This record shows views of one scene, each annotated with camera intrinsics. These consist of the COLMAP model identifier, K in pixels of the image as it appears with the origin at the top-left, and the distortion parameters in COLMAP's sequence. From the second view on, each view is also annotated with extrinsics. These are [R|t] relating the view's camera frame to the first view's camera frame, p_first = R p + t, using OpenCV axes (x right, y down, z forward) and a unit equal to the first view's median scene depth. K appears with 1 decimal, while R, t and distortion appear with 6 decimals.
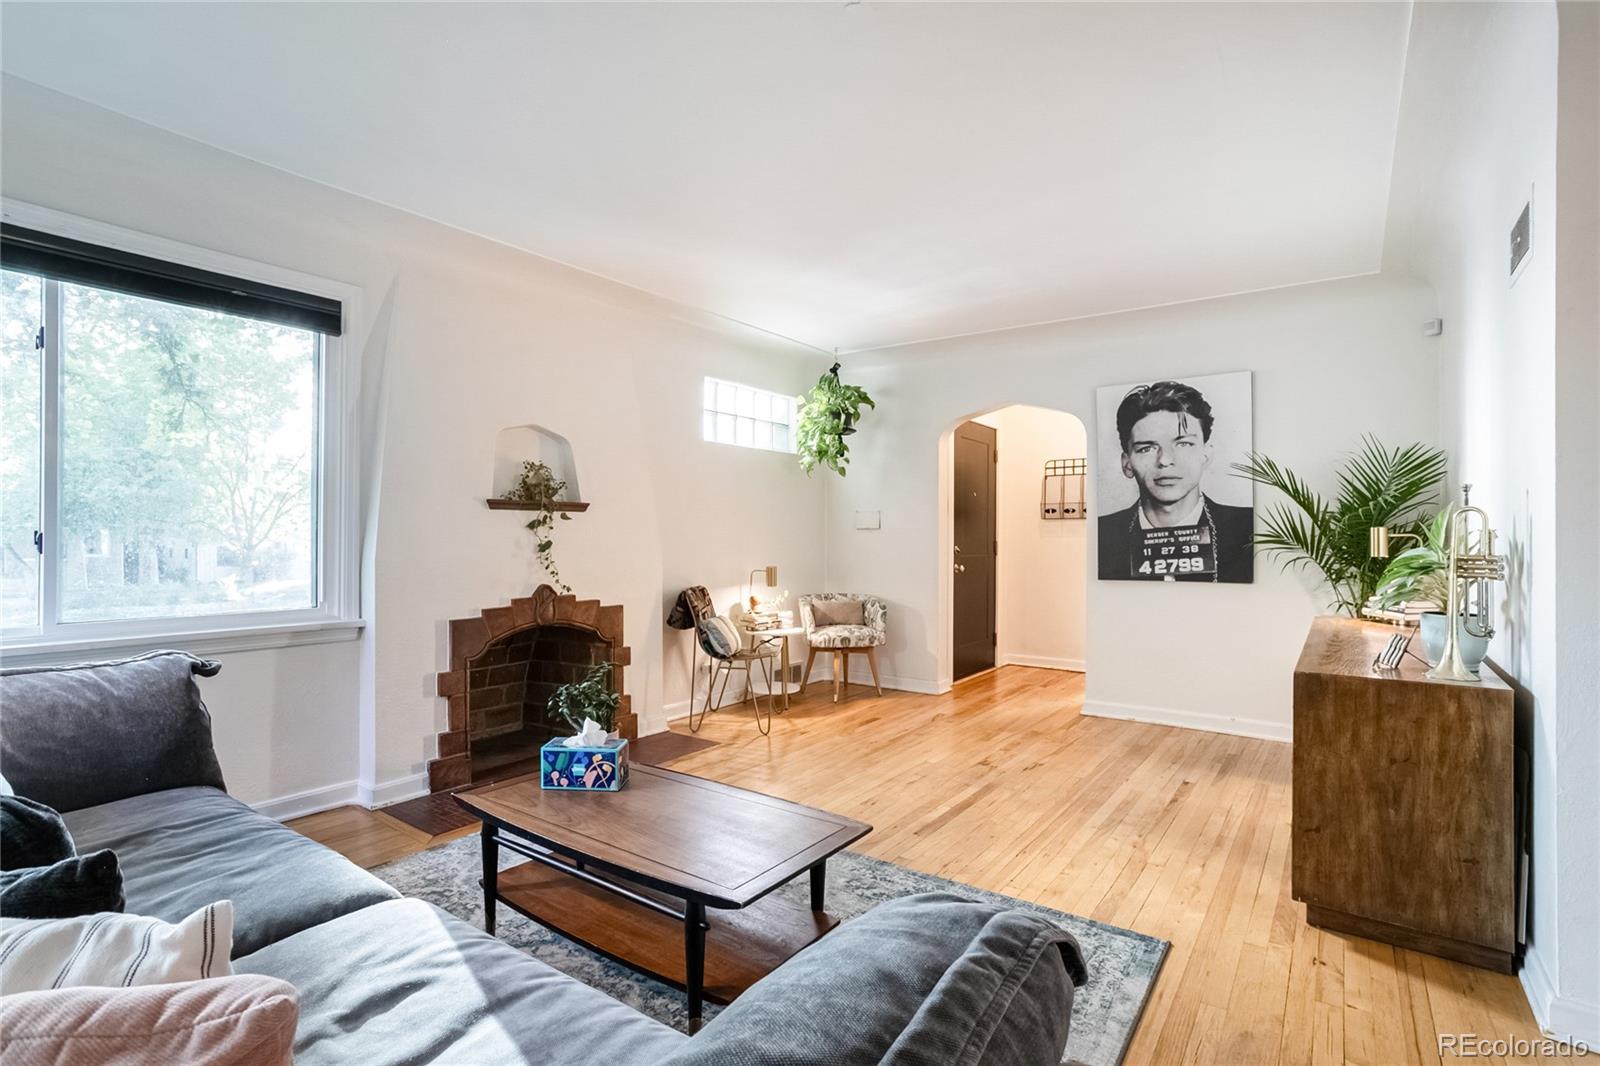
lens RADIAL K [[768.2, 0, 792.0], [0, 768.2, 537.1], [0, 0, 1]] dist [-0.049858, 0.024731]
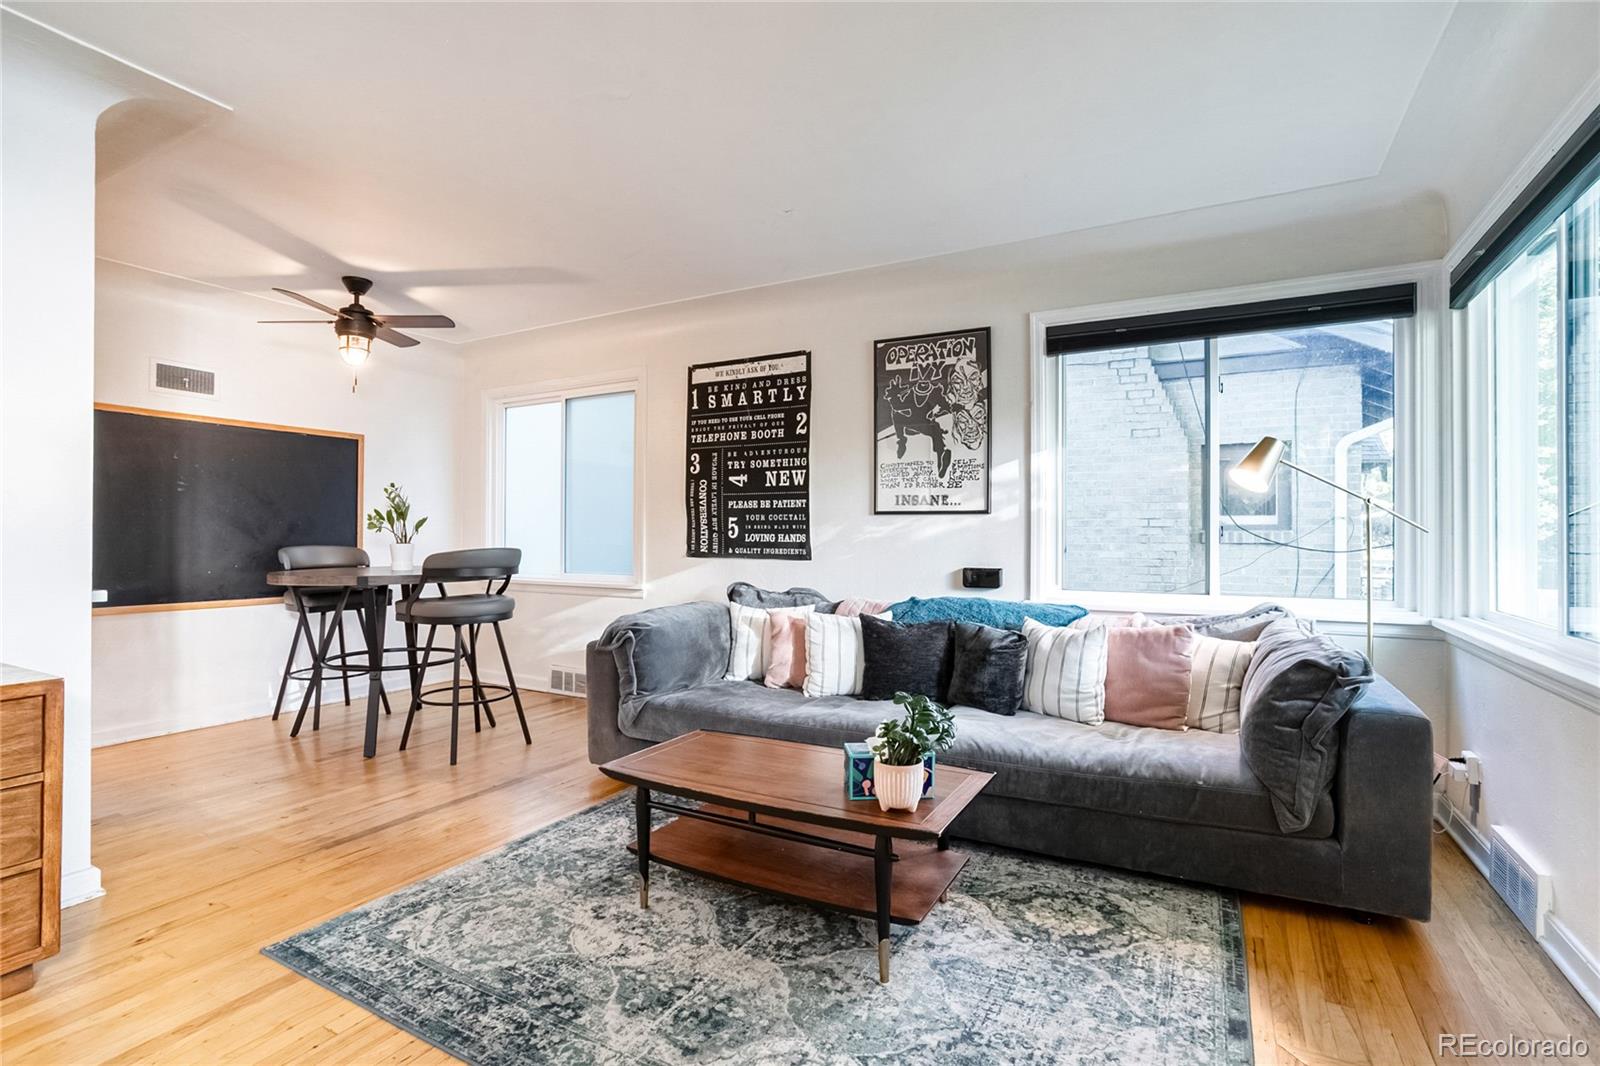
lens RADIAL K [[769.6, 0, 792.4], [0, 769.6, 531.8], [0, 0, 1]] dist [-0.058386, 0.029970]
pose [[-0.992417, -0.007206, -0.122704, -0.021796], [-0.006495, 0.999960, -0.006194, 0.008546], [0.122744, -0.005350, -0.992424, 1.062410]]
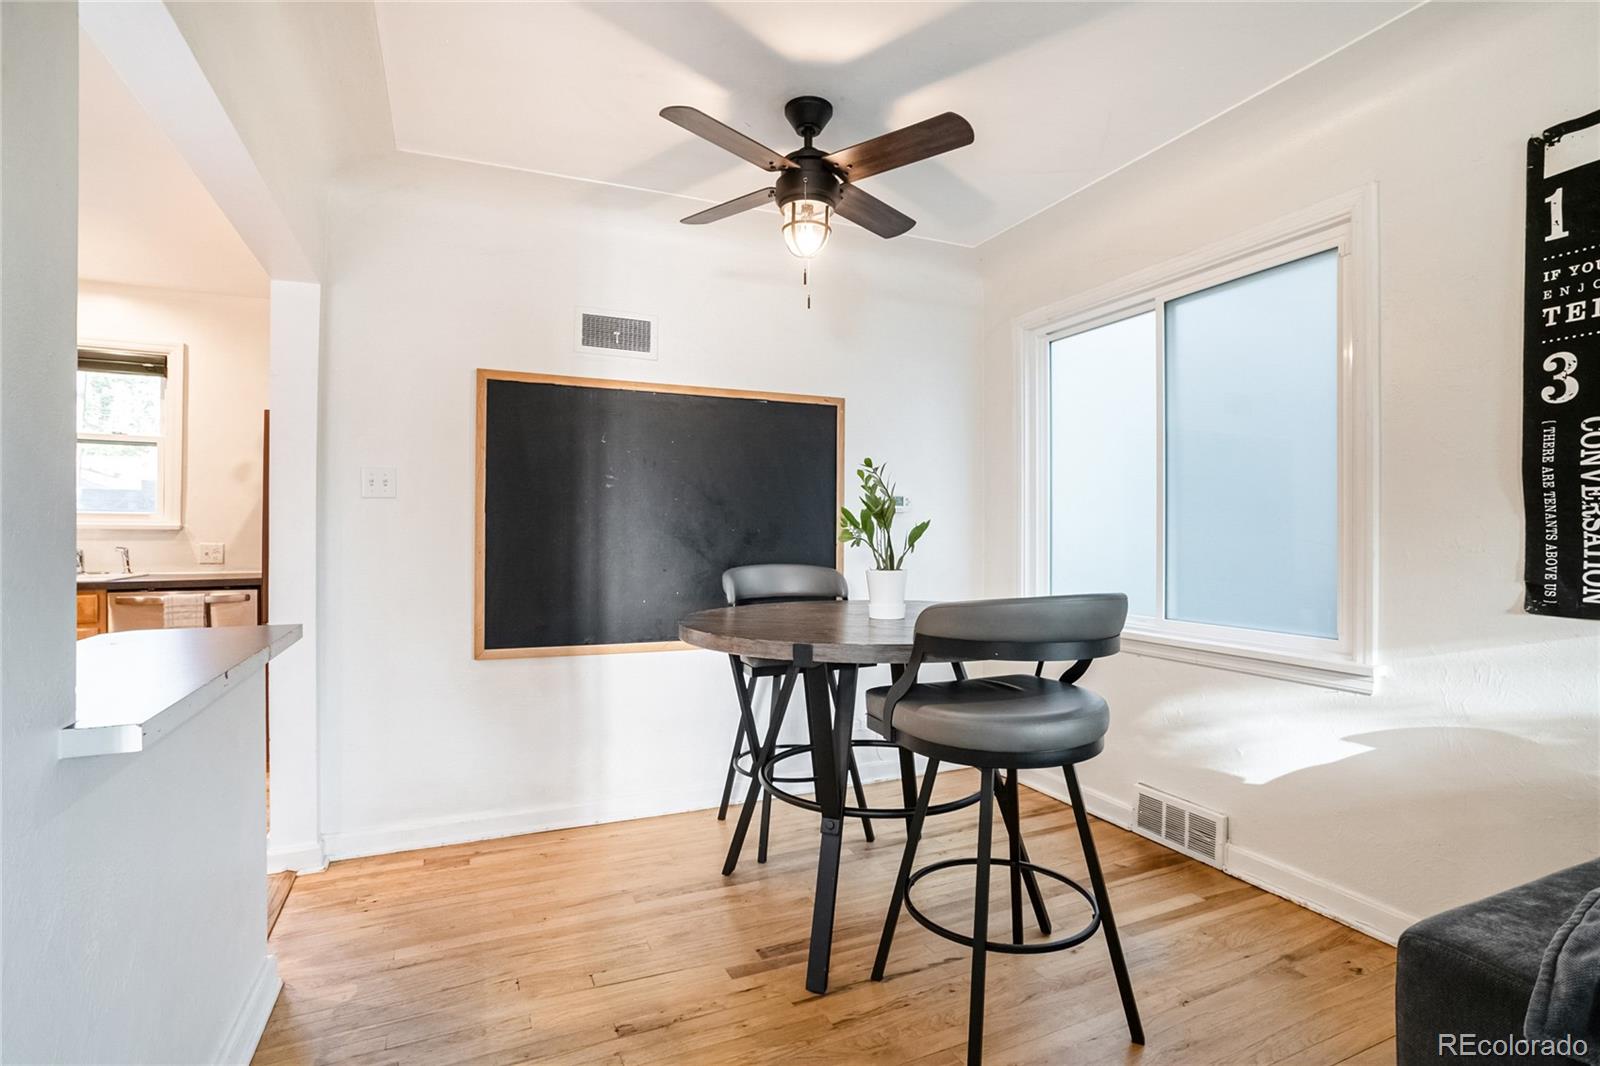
lens RADIAL K [[768.2, 0, 788.1], [0, 768.2, 532.0], [0, 0, 1]] dist [-0.049858, 0.024731]
pose [[-0.866324, -0.006318, 0.499443, 0.158402], [-0.006485, 0.999978, 0.001402, -0.007210], [-0.499441, -0.002024, -0.866346, 0.496987]]
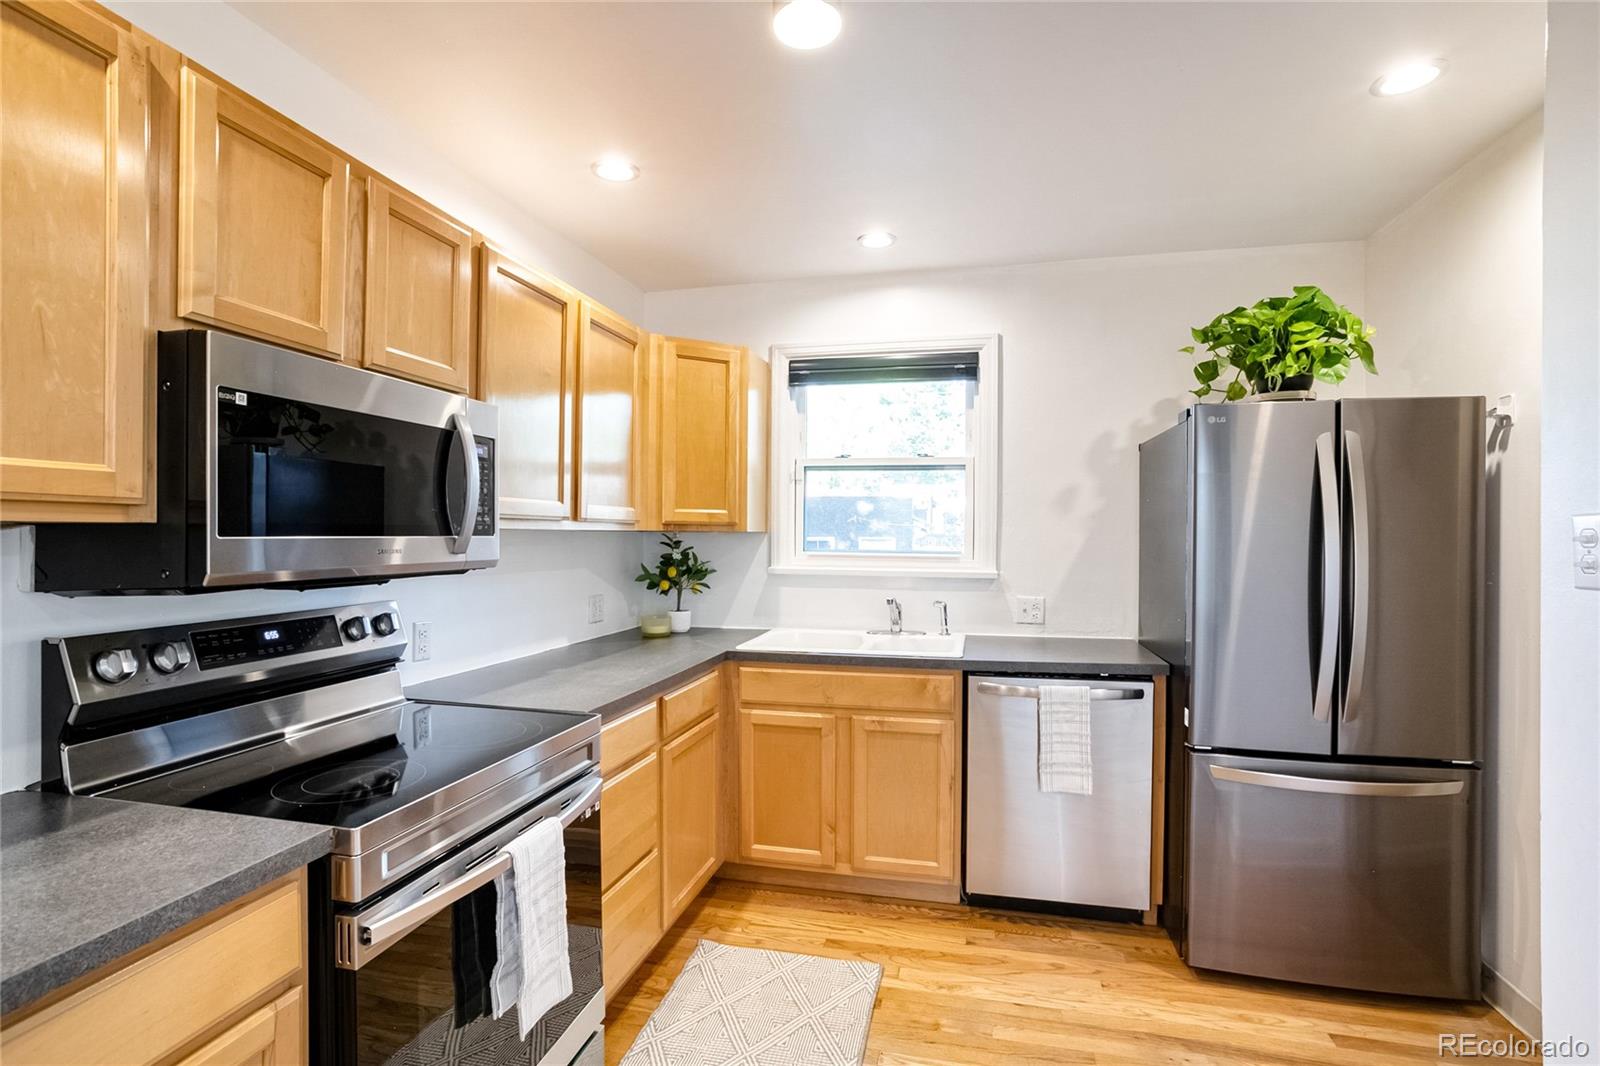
lens RADIAL K [[769.6, 0, 791.4], [0, 769.6, 533.8], [0, 0, 1]] dist [-0.058386, 0.029970]
pose [[-0.382534, -0.005093, 0.923927, 0.738291], [-0.003212, 0.999986, 0.004182, -0.052487], [-0.923936, -0.001367, -0.382545, 0.522576]]
